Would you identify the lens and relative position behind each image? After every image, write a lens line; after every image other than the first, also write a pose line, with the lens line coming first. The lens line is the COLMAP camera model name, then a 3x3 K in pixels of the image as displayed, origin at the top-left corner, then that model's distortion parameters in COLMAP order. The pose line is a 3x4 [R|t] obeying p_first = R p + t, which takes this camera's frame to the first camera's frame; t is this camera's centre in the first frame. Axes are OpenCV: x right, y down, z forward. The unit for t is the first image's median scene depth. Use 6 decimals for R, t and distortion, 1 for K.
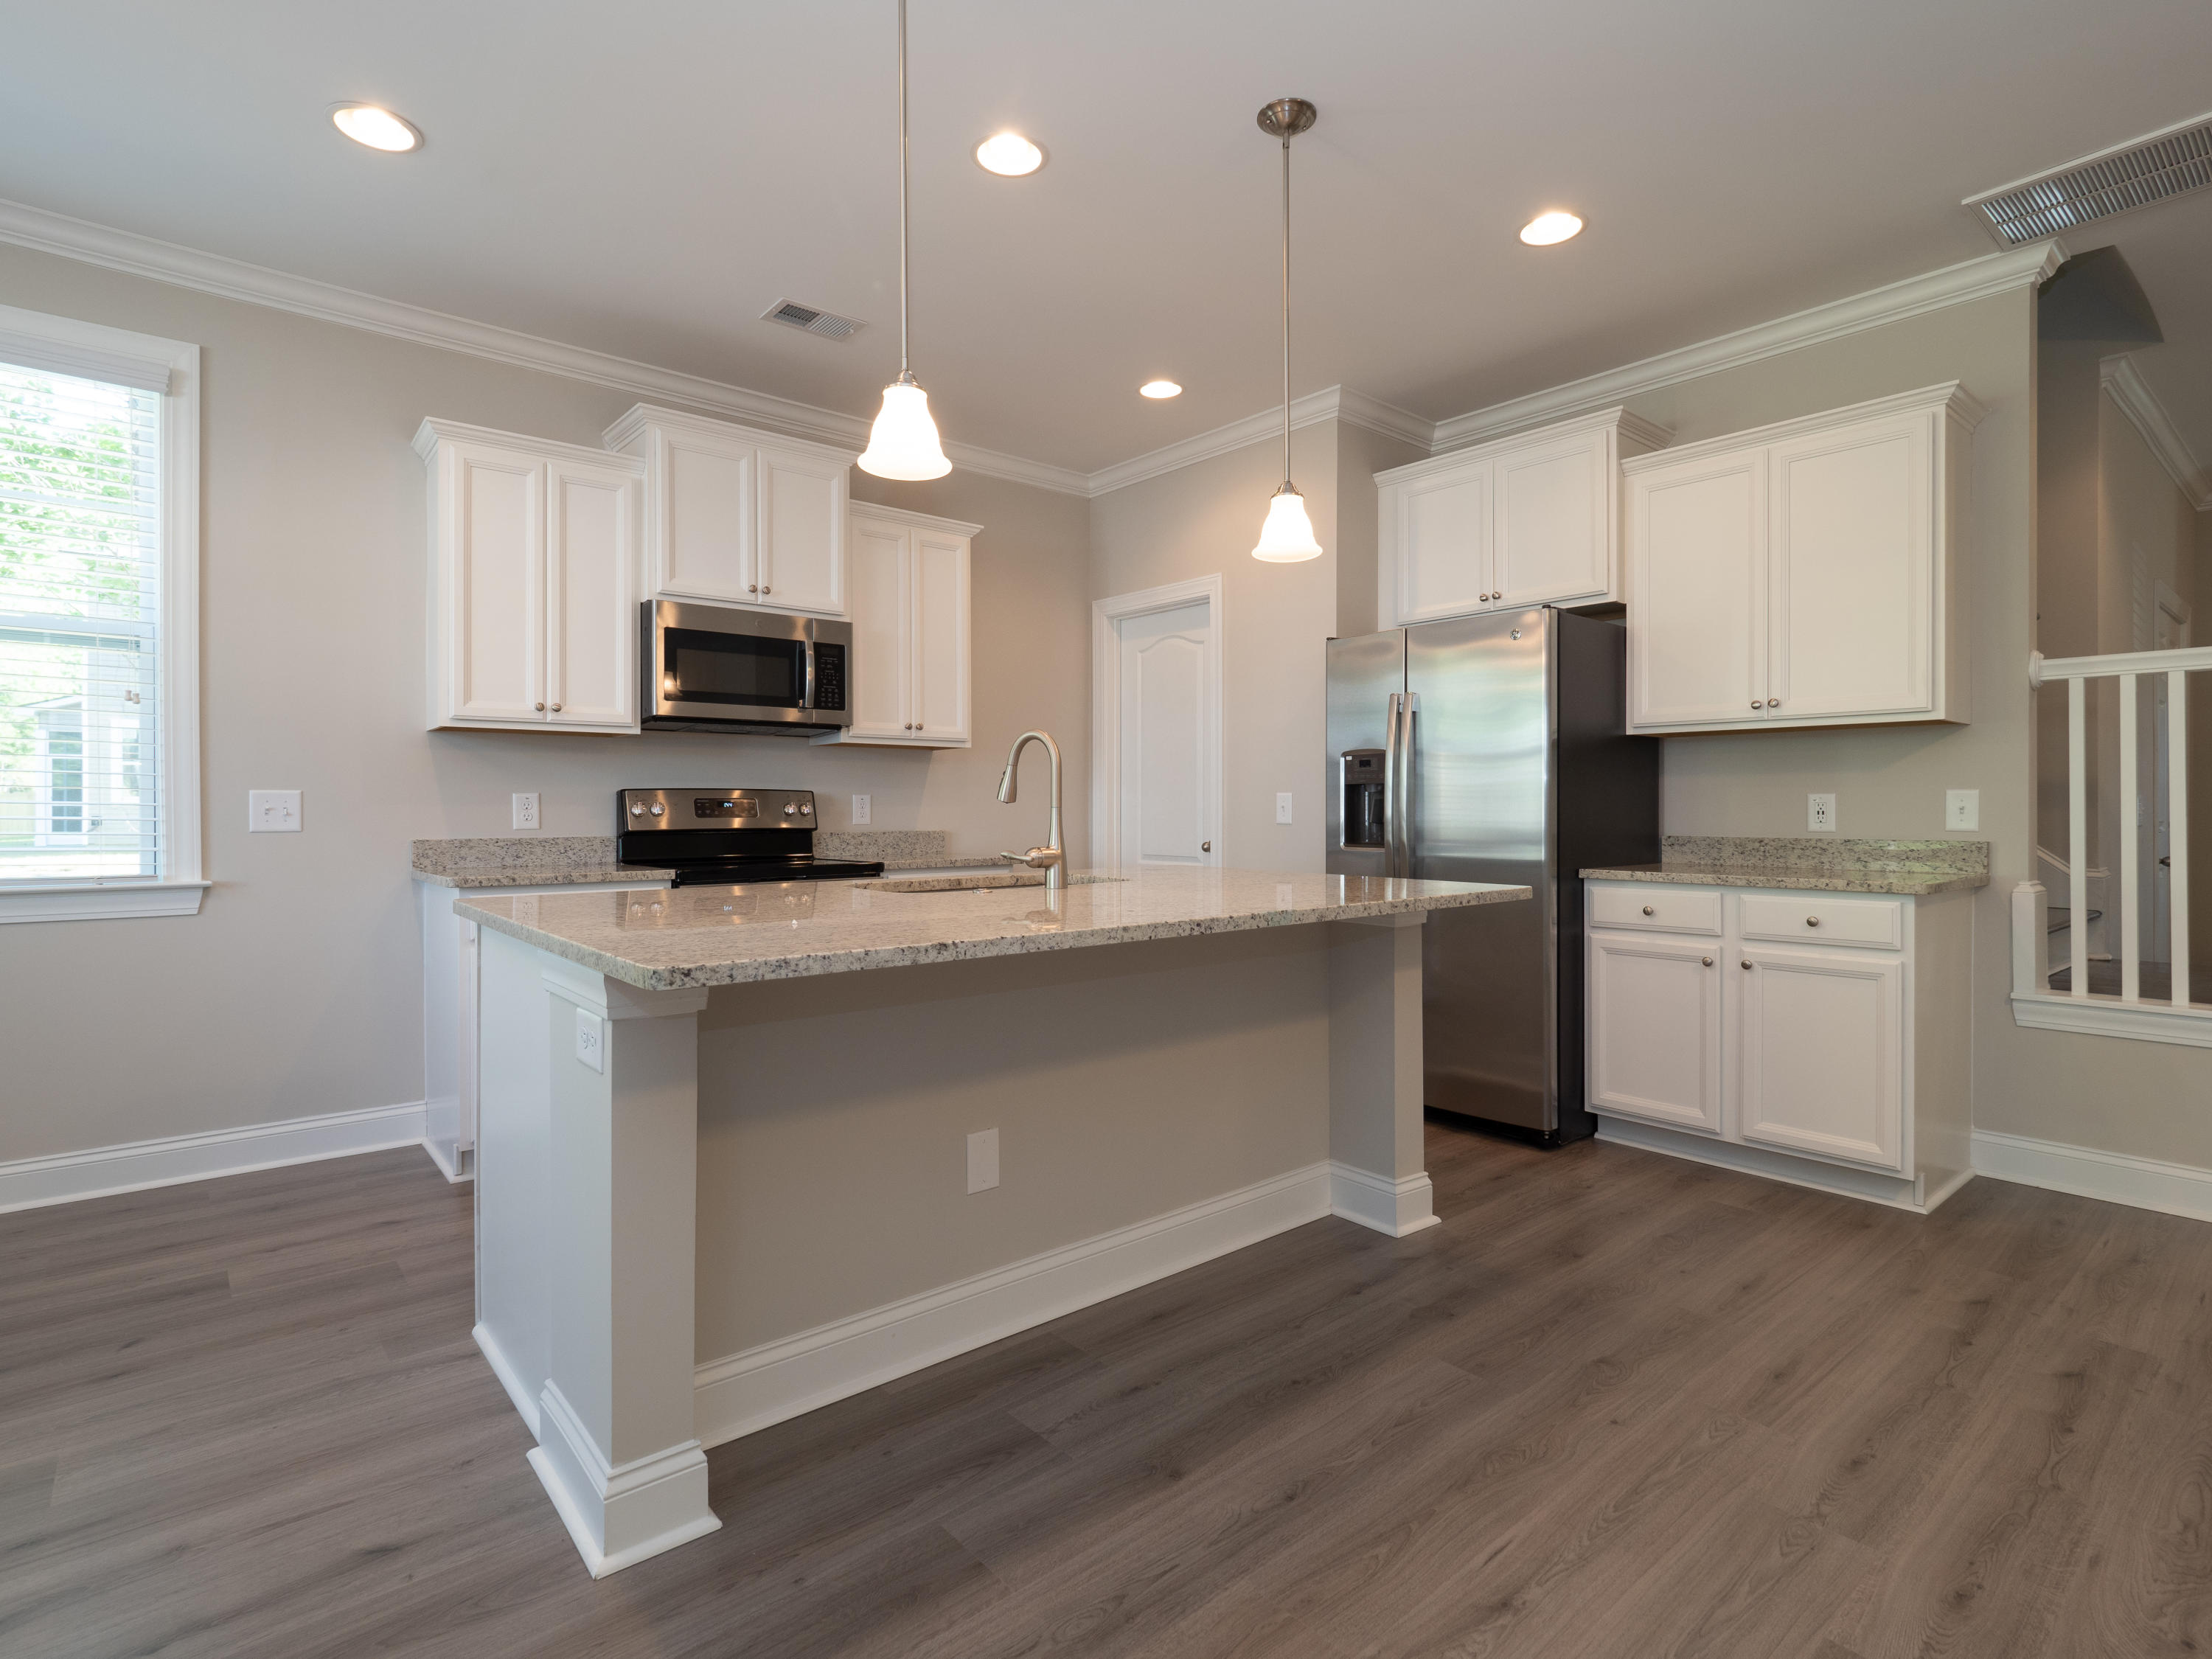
lens RADIAL K [[1106.5, 0, 1108.9], [0, 1106.5, 812.4], [0, 0, 1]] dist [-0.009253, 0.003155]
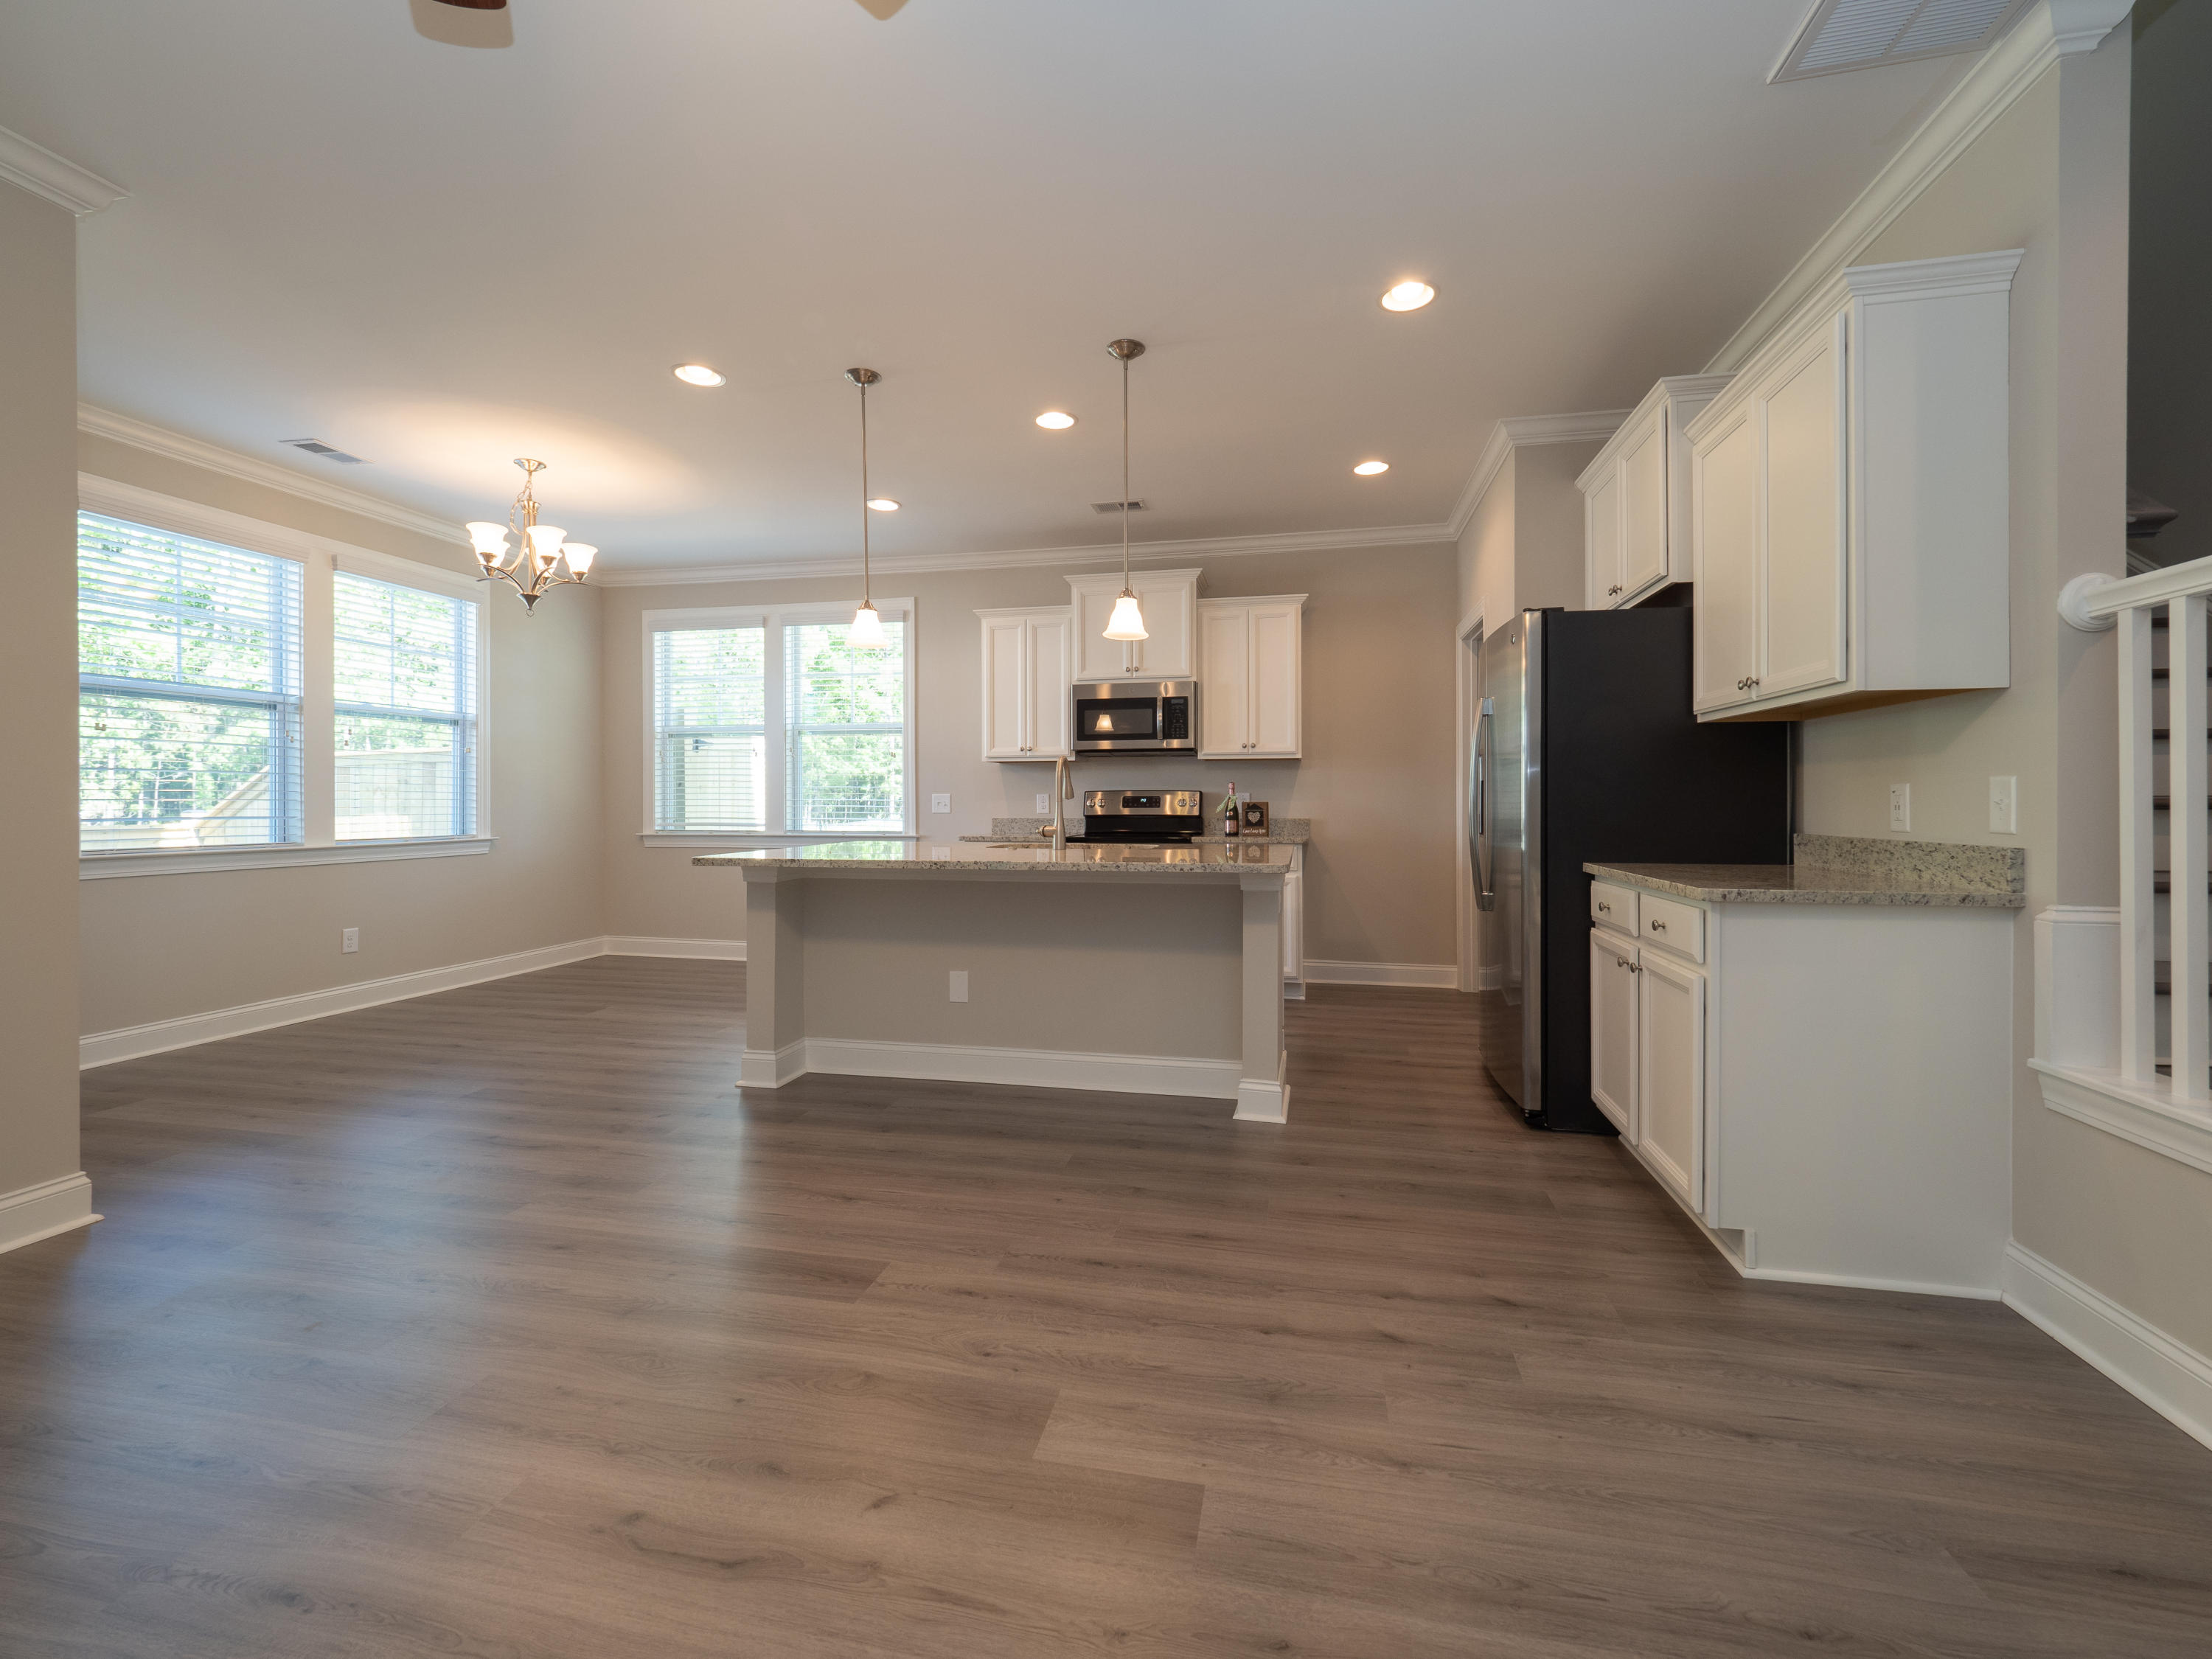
lens RADIAL K [[928.1, 0, 1102.1], [0, 928.1, 803.9], [0, 0, 1]] dist [-0.005692, -0.001138]
pose [[0.608628, 0.000884, -0.793455, 0.930321], [-0.001729, 0.999998, -0.000213, -0.001255], [0.793454, 0.001501, 0.608629, 0.155670]]
